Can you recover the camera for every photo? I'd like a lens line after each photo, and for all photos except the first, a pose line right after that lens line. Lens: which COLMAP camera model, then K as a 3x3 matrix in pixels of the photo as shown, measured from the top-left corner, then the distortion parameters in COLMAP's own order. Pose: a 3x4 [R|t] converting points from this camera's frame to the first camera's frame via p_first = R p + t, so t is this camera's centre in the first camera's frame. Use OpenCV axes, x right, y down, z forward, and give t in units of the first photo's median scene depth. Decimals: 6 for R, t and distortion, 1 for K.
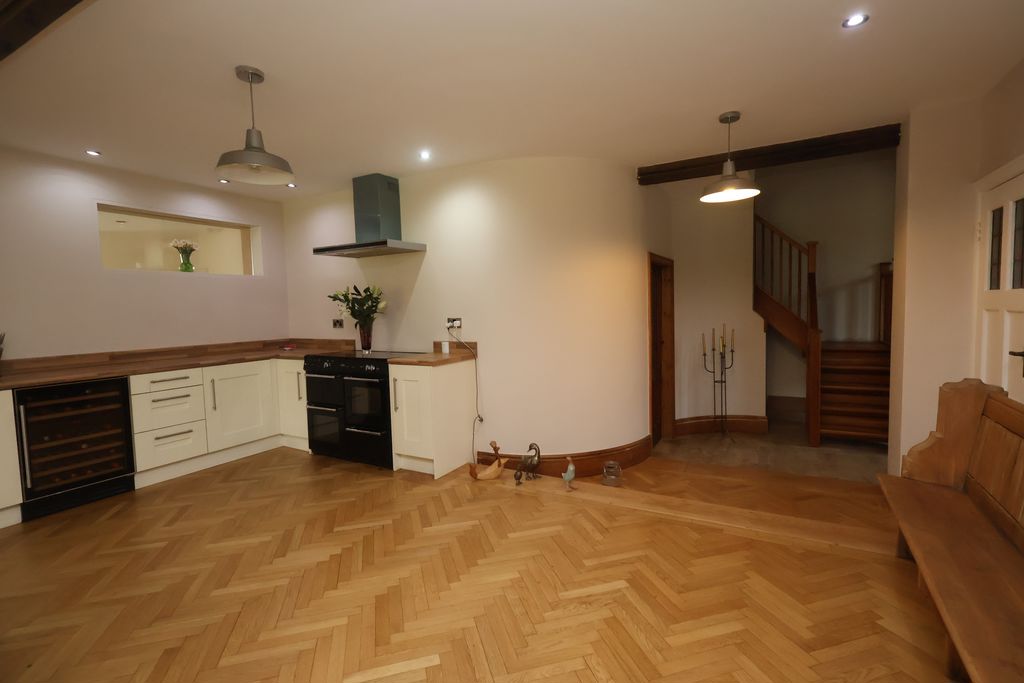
lens RADIAL K [[475.3, 0, 515.2], [0, 475.3, 337.4], [0, 0, 1]] dist [-0.000088, 0.000033]
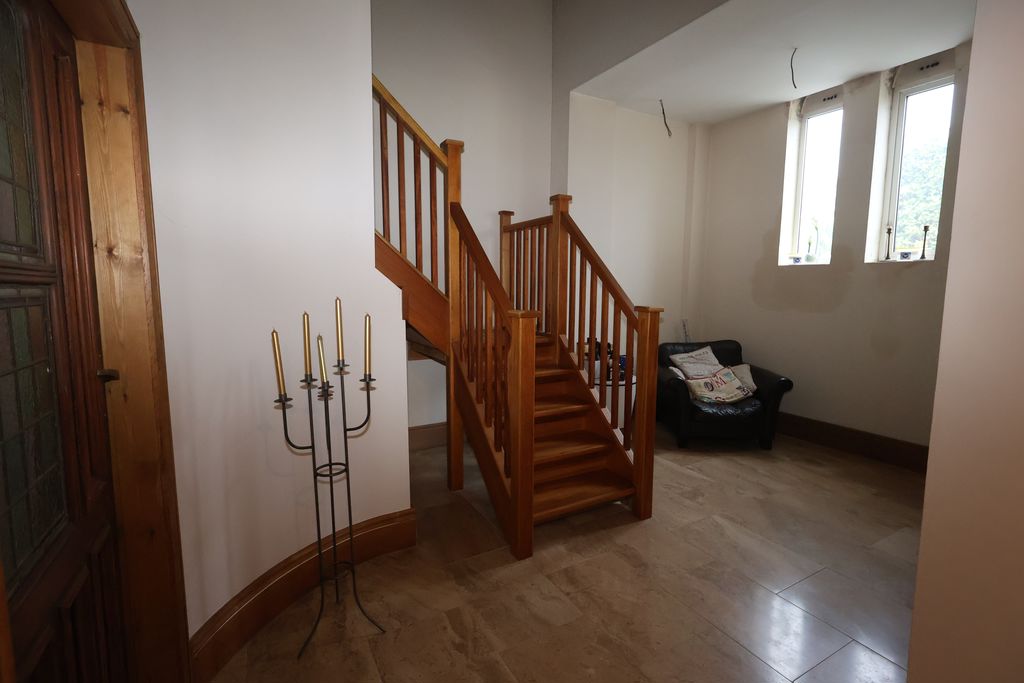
lens RADIAL K [[475.3, 0, 515.2], [0, 475.3, 337.4], [0, 0, 1]] dist [-0.000088, 0.000033]
pose [[0.524424, -0.068208, 0.848721, 0.241193], [0.037921, 0.997668, 0.056748, -0.018205], [-0.850612, 0.002424, 0.525788, 0.784266]]
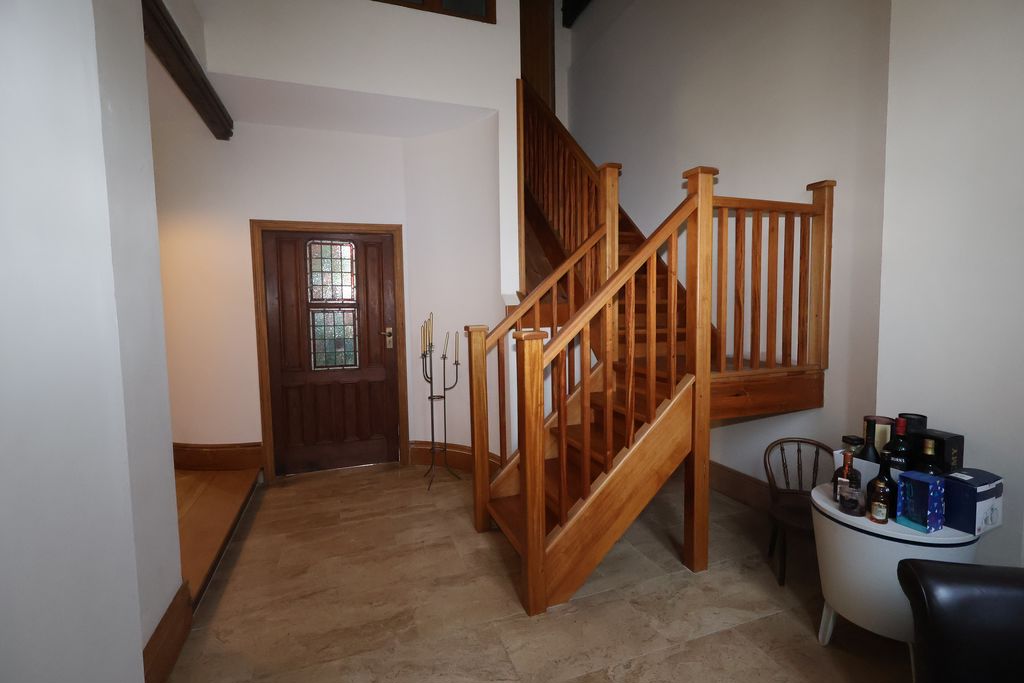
lens RADIAL K [[475.3, 0, 515.2], [0, 475.3, 337.4], [0, 0, 1]] dist [-0.000088, 0.000033]
pose [[0.756551, 0.062871, -0.650905, 1.066949], [-0.047841, 0.998022, 0.040793, -0.032171], [0.652182, 0.000278, 0.758062, 0.609554]]
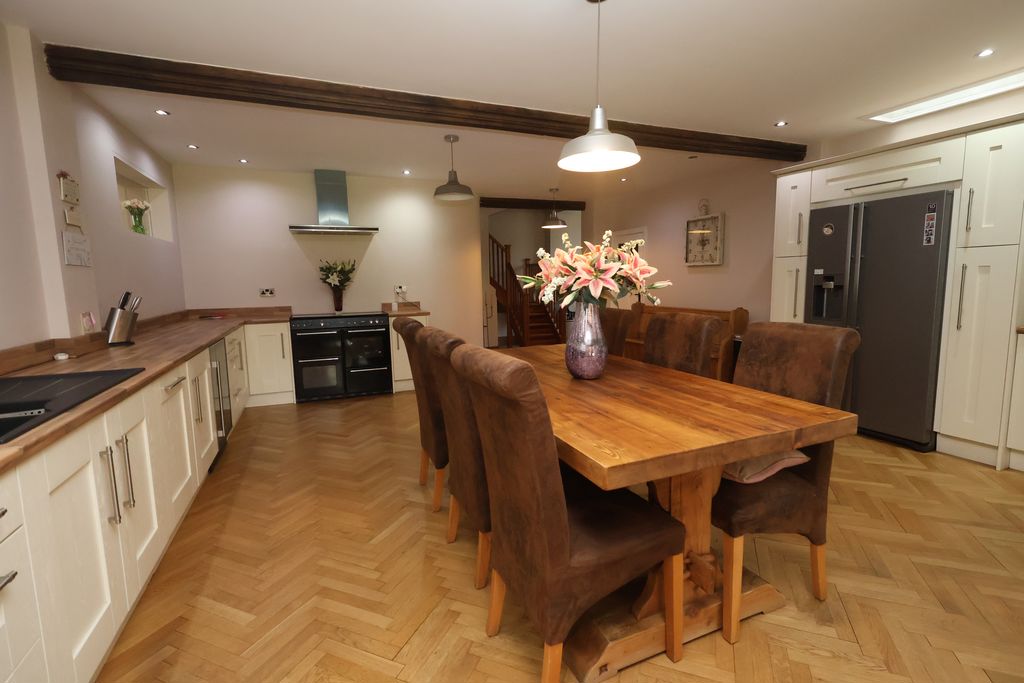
lens RADIAL K [[475.3, 0, 515.2], [0, 475.3, 337.4], [0, 0, 1]] dist [-0.000088, 0.000033]
pose [[0.616163, -0.081523, 0.783388, -0.886862], [0.054267, 0.996659, 0.061034, 0.038382], [-0.785747, 0.004905, 0.618529, -0.120016]]
